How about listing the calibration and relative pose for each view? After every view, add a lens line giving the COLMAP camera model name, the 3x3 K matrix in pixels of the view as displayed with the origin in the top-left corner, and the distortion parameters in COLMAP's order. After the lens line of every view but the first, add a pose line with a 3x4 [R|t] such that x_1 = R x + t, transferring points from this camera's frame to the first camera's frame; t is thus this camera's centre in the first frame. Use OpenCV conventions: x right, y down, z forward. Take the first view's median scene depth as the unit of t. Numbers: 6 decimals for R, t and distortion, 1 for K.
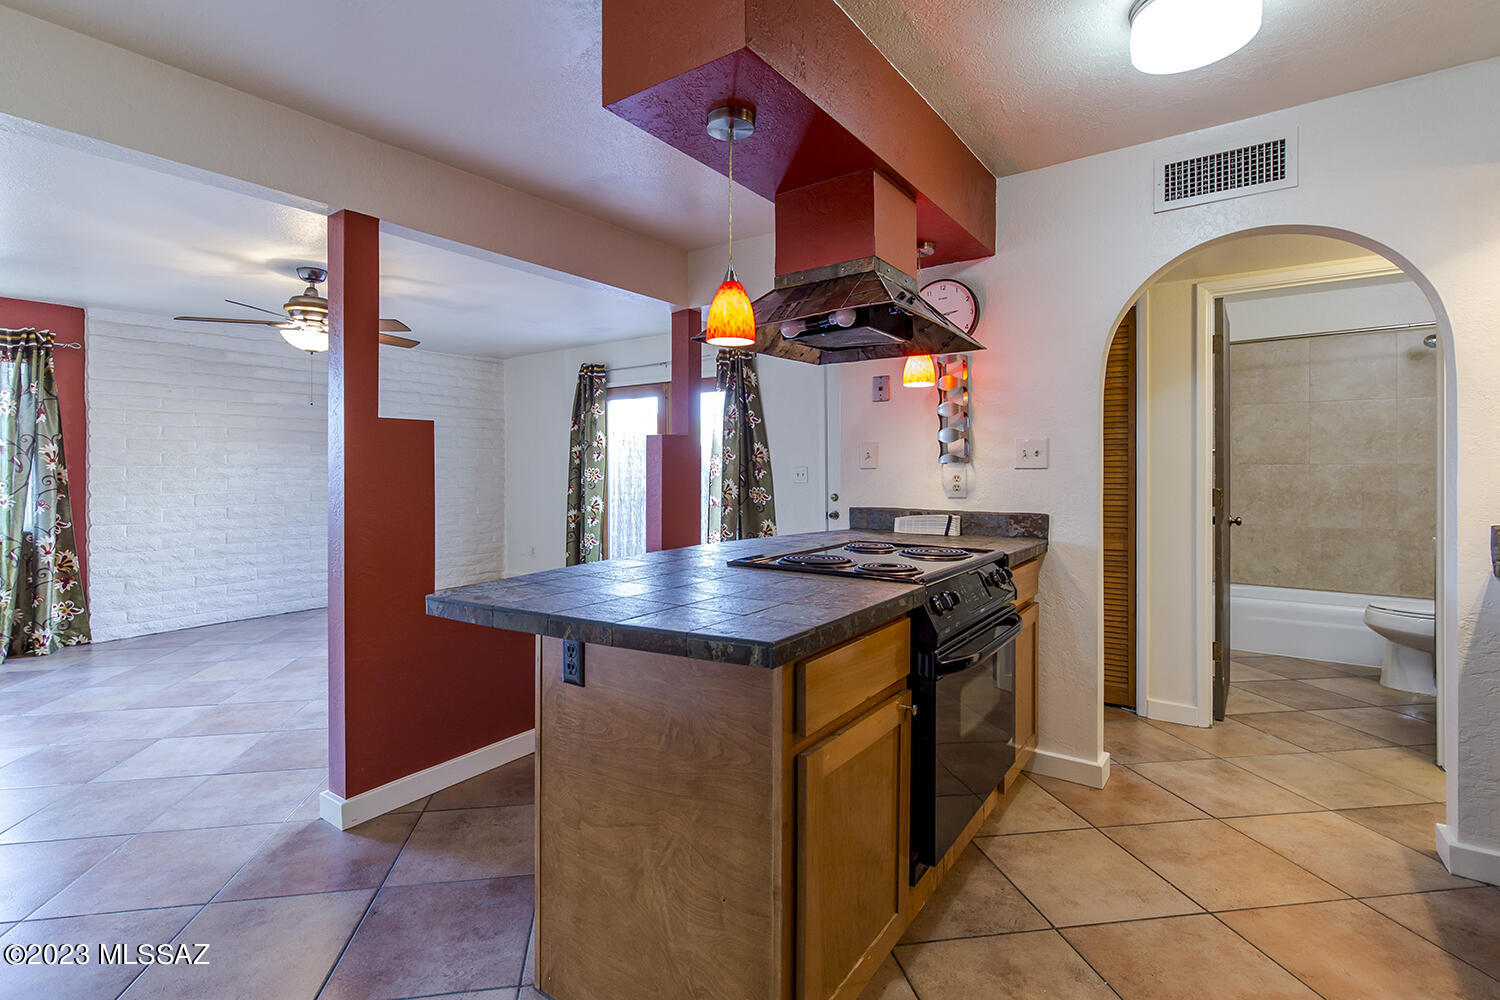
lens RADIAL K [[681.8, 0, 720.8], [0, 681.8, 469.9], [0, 0, 1]] dist [0.010271, -0.003433]
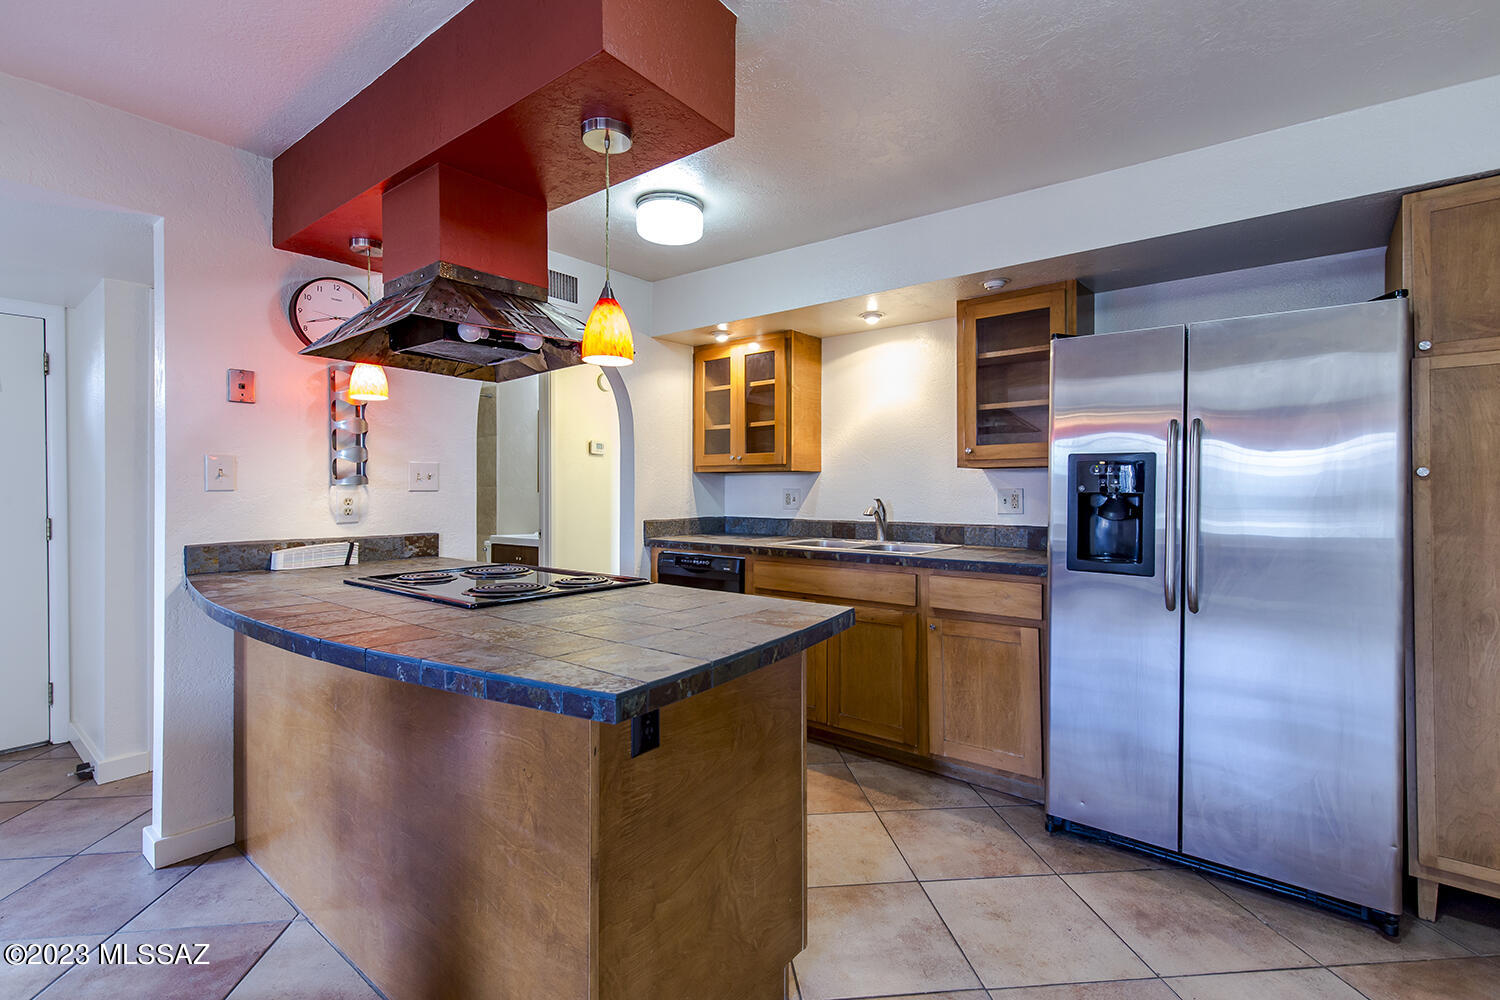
lens RADIAL K [[681.8, 0, 739.8], [0, 681.8, 487.7], [0, 0, 1]] dist [0.010271, -0.003433]
pose [[0.047753, 0.005014, 0.998847, -0.355079], [-0.000800, 0.999987, -0.004982, -0.001464], [-0.998859, -0.000561, 0.047756, 0.288039]]
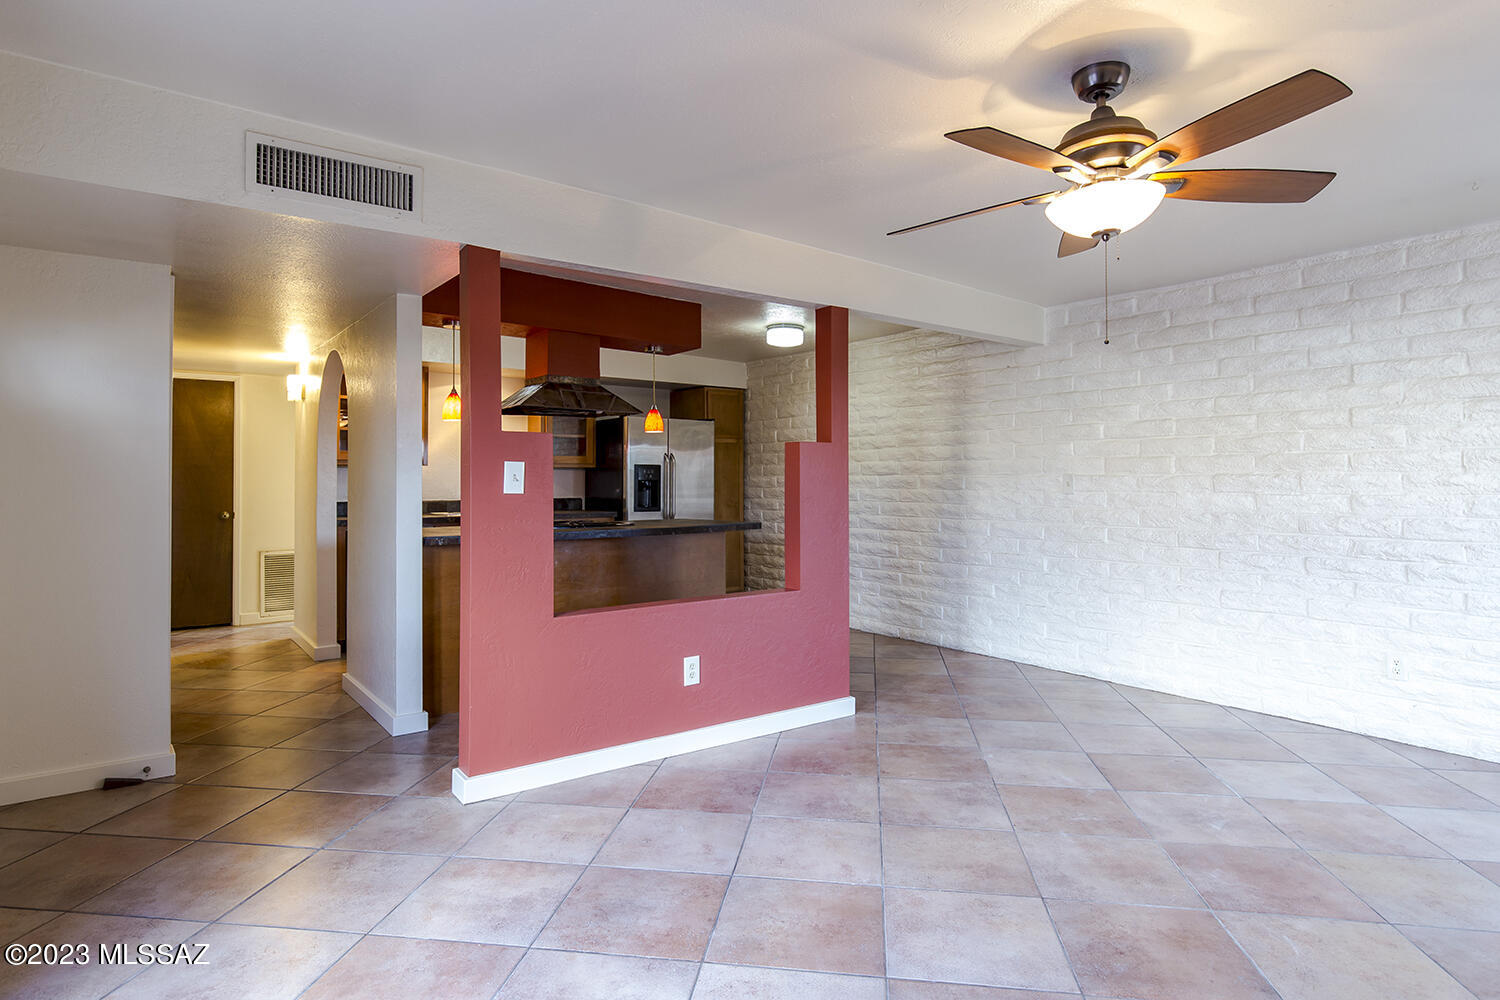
lens RADIAL K [[842.8, 0, 754.8], [0, 842.8, 456.4], [0, 0, 1]] dist [0.002343, 0.000148]
pose [[-0.958478, 0.011364, 0.284940, -0.485925], [0.003459, 0.999595, -0.028233, 0.001460], [-0.285146, -0.026075, -0.958129, 1.516381]]
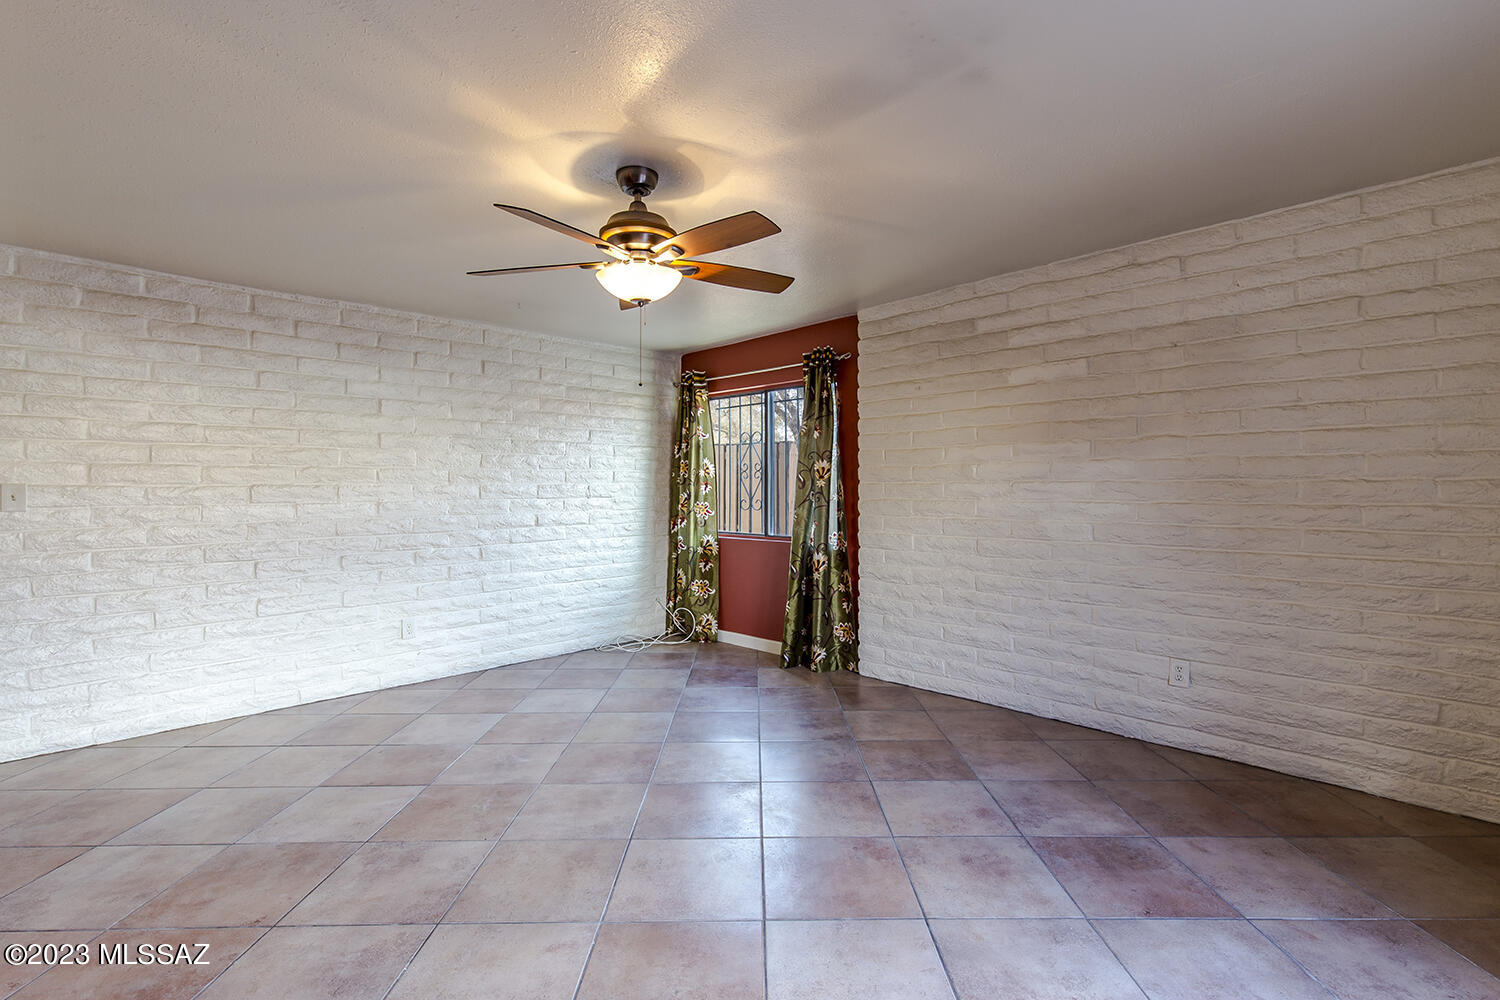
lens RADIAL K [[681.8, 0, 762.7], [0, 681.8, 486.5], [0, 0, 1]] dist [0.010271, -0.003433]
pose [[-0.137755, 0.003033, -0.990462, 0.012216], [0.002245, 0.999994, 0.002750, -0.003250], [0.990464, -0.001845, -0.137761, 1.102068]]
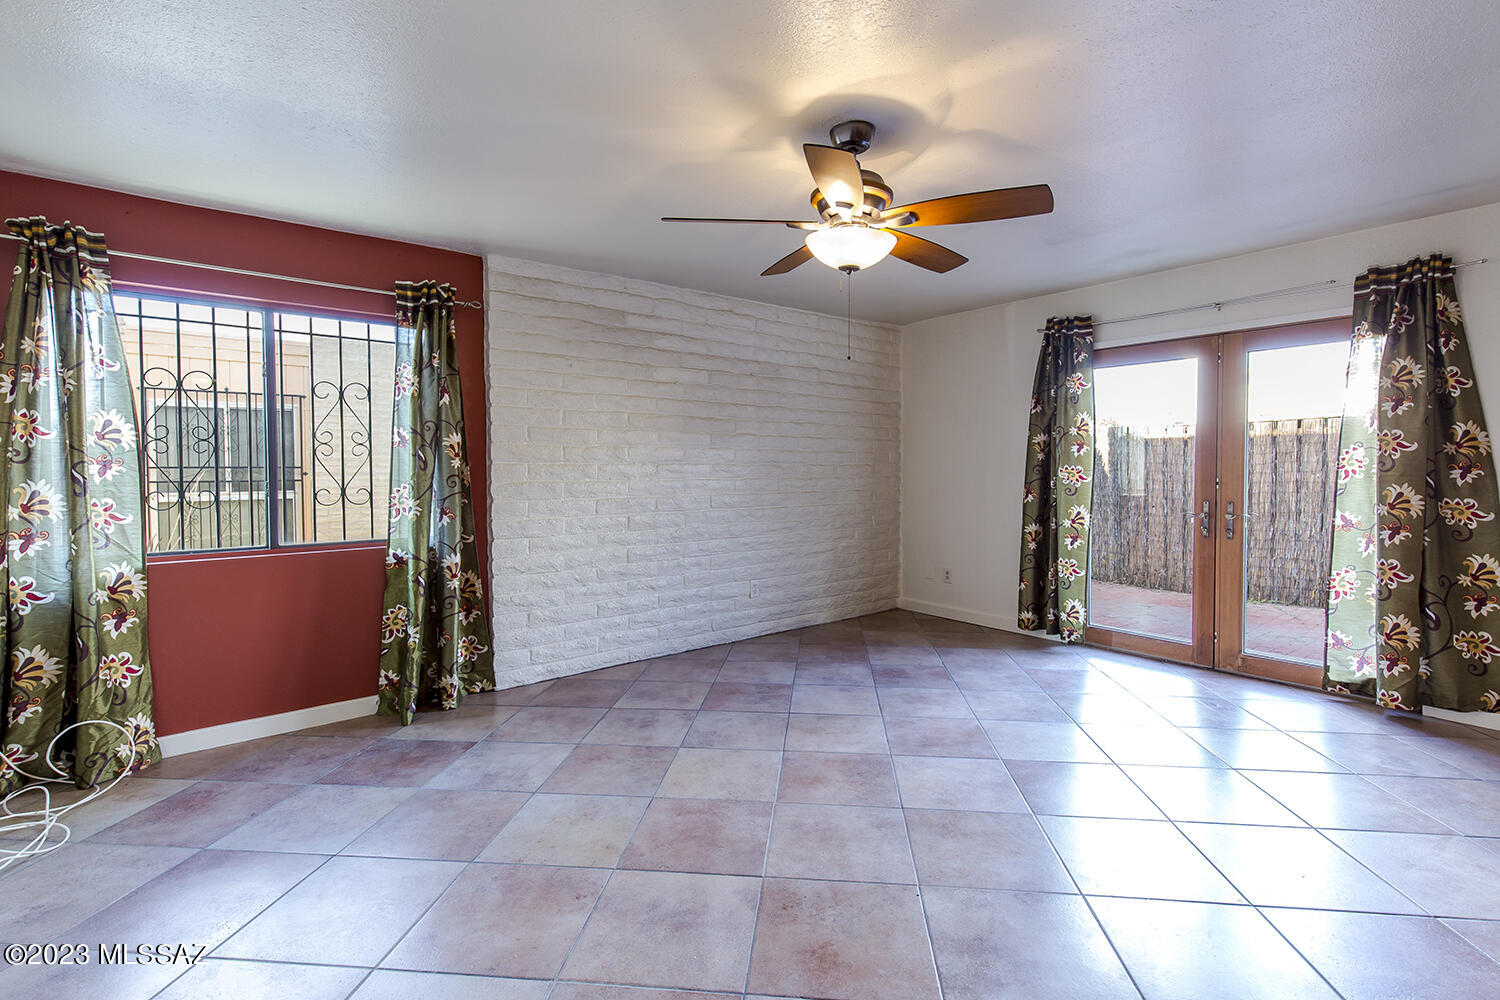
lens RADIAL K [[681.8, 0, 767.6], [0, 681.8, 486.2], [0, 0, 1]] dist [0.010271, -0.003433]
pose [[0.968868, 0.008182, -0.247443, -0.474230], [-0.001488, 0.999628, 0.027230, -0.000277], [0.247574, -0.026014, 0.968520, 0.367531]]
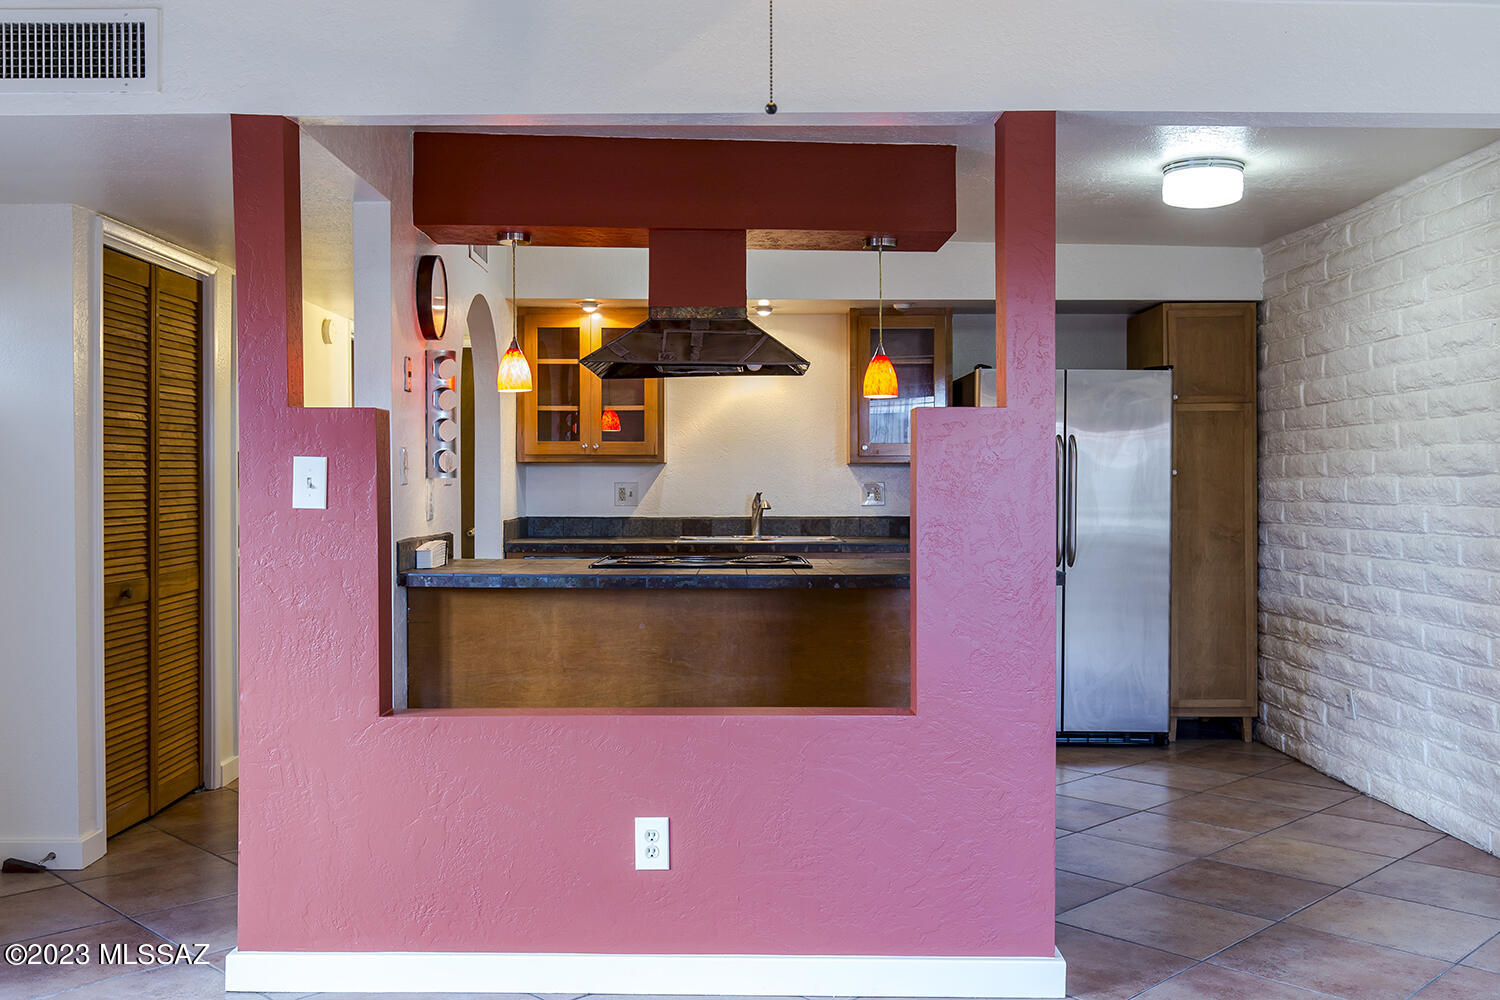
lens RADIAL K [[1379.1, 0, 704.4], [0, 1379.1, 488.5], [0, 0, 1]] dist [-0.005015, 0.000000]
pose [[-0.576952, 0.000213, 0.816778, -0.802878], [0.001764, 0.999998, 0.000985, 0.000903], [-0.816776, 0.002009, -0.576951, 1.118735]]
